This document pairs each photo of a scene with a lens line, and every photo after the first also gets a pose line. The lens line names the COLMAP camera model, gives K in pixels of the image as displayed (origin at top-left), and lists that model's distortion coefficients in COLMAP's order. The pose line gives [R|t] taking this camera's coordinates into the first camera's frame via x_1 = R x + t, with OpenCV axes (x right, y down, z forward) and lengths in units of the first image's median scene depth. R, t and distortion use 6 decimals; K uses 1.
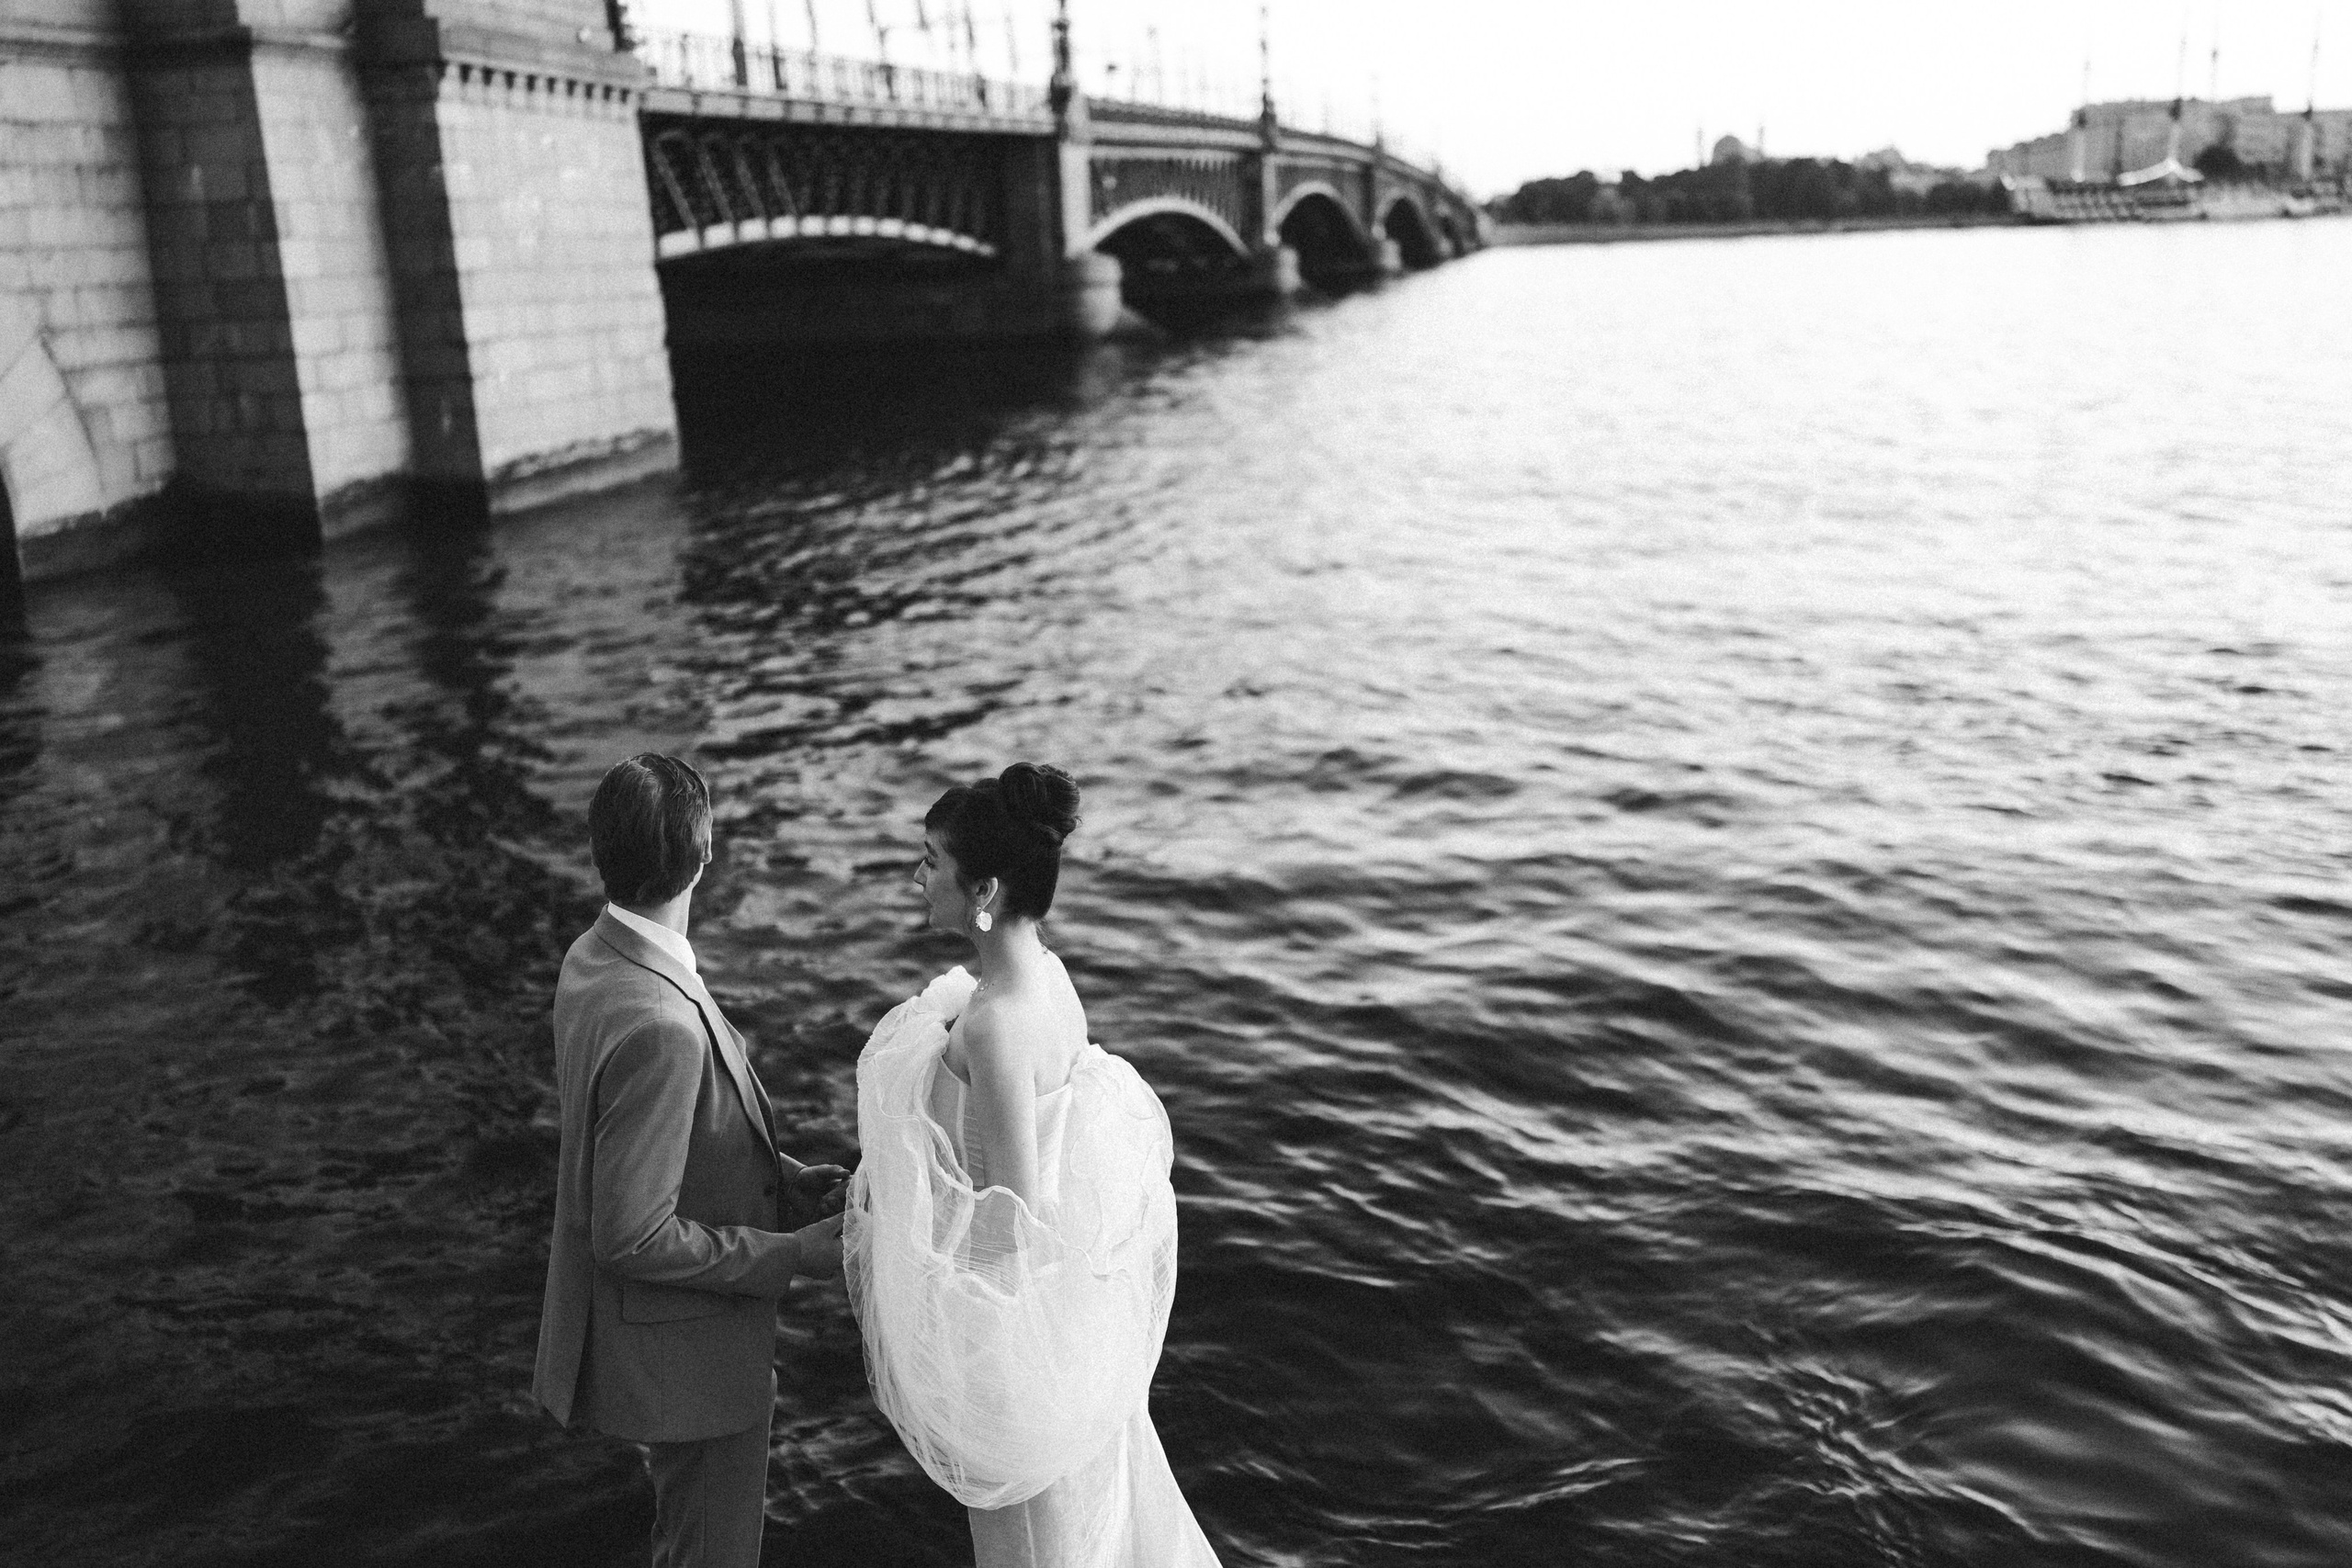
lens RADIAL K [[2285.8, 0, 1158.6], [0, 2285.8, 823.6], [0, 0, 1]] dist [0.014368, 0.000000]
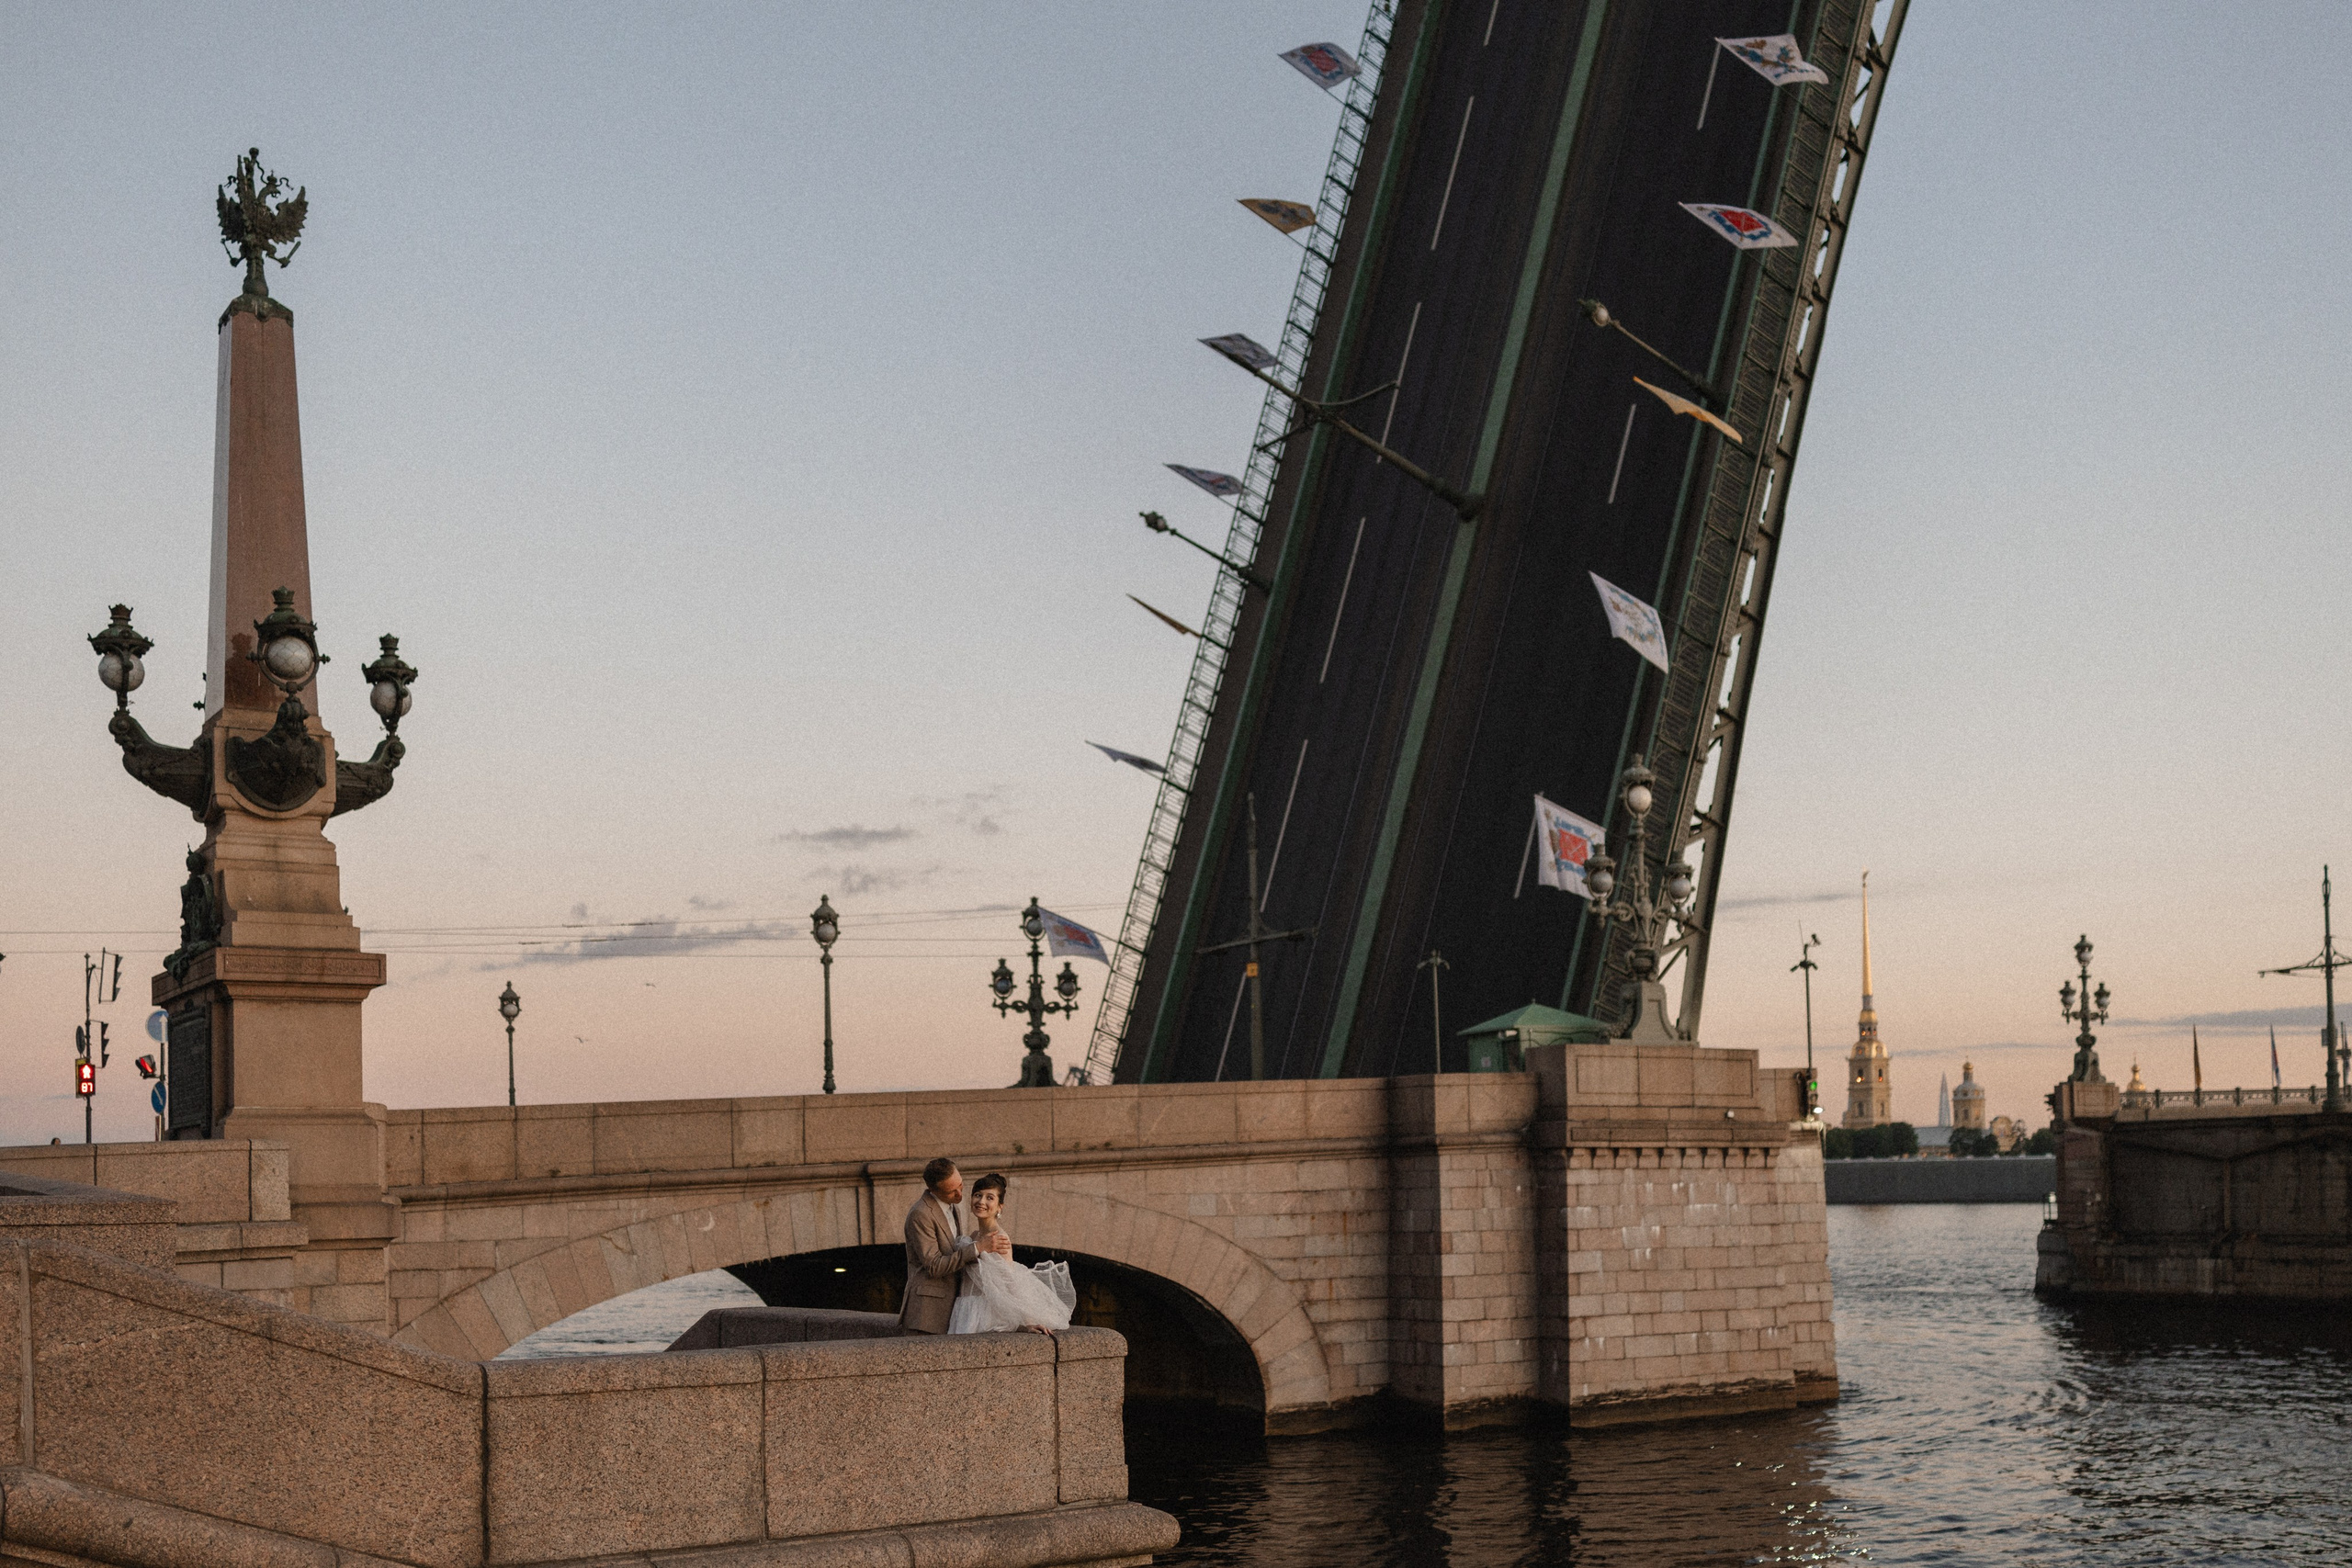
lens RADIAL K [[2451.8, 0, 1163.7], [0, 2451.8, 1094.2], [0, 0, 1]] dist [-0.005988, 0.000000]
pose [[0.694025, -0.002741, -0.719946, 0.658095], [-0.186783, 0.965067, -0.183733, 0.002306], [0.695299, 0.261989, 0.669269, -0.328824]]
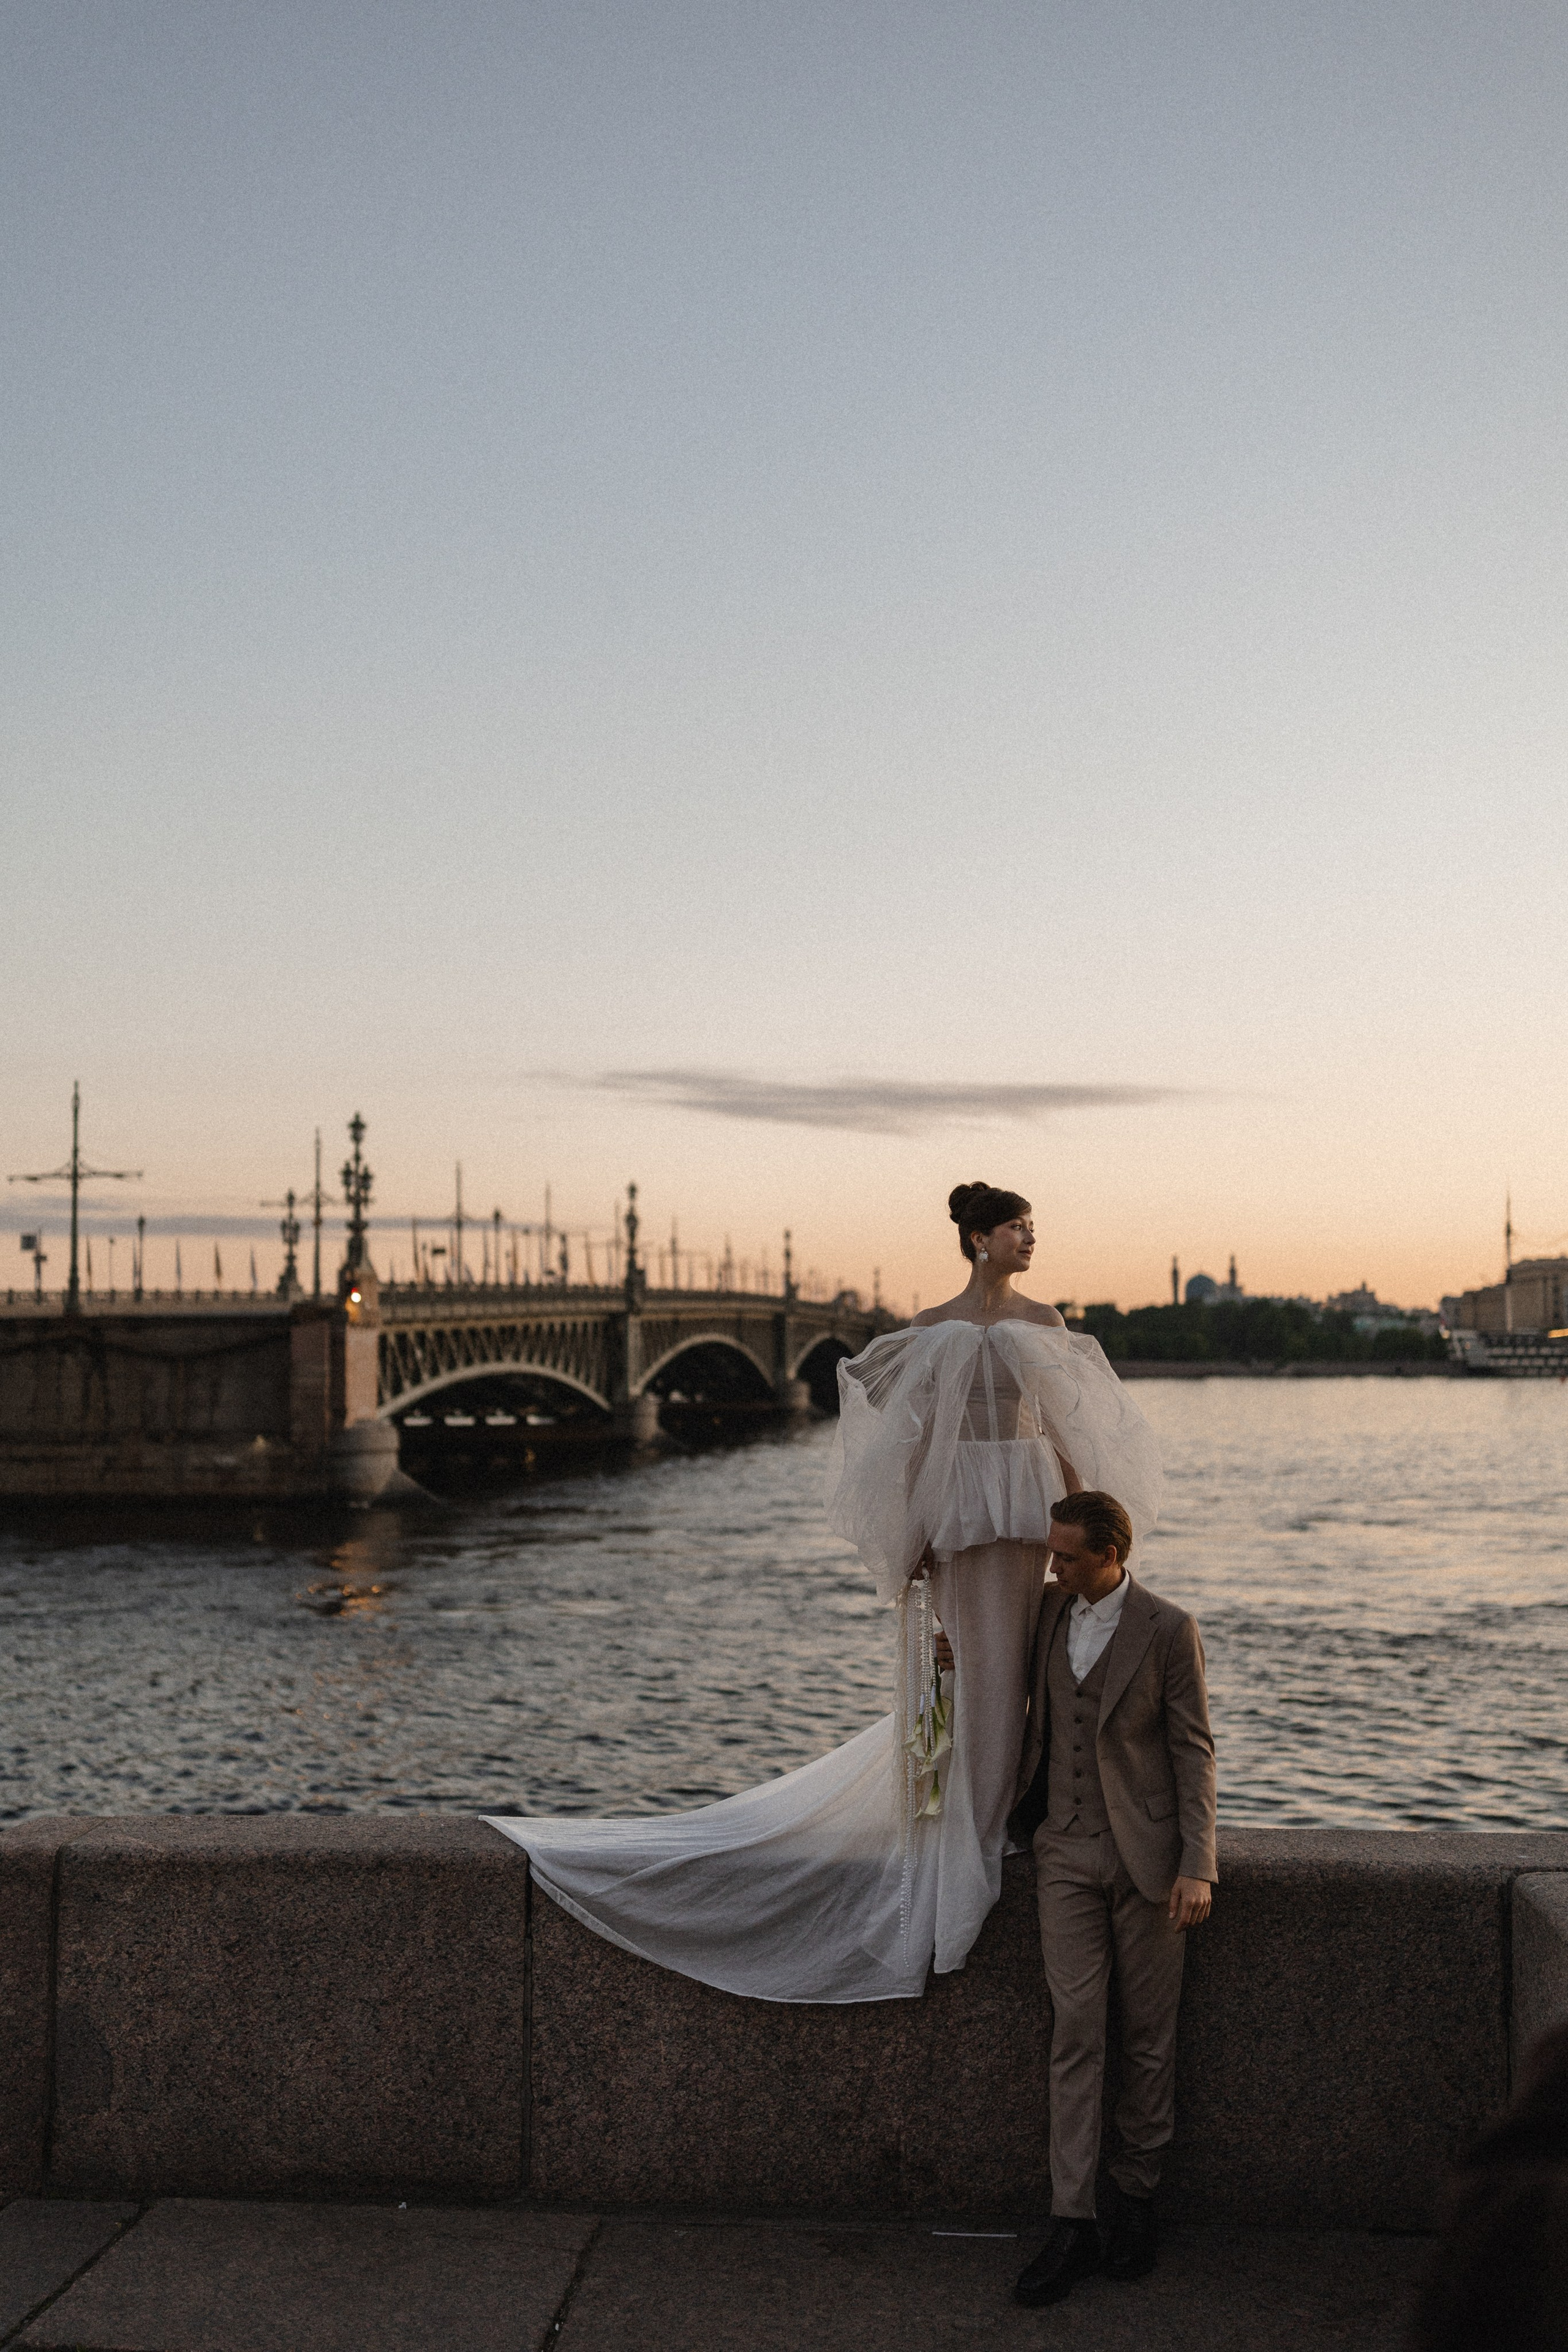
lens RADIAL K [[2286.0, 0, 778.4], [0, 2286.0, 1171.7], [0, 0, 1]] dist [0.014368, 0.000000]
pose [[0.998560, 0.033337, 0.042032, 0.294862], [-0.017969, 0.946070, -0.323463, -0.028171], [-0.050549, 0.322242, 0.945307, -0.230694]]
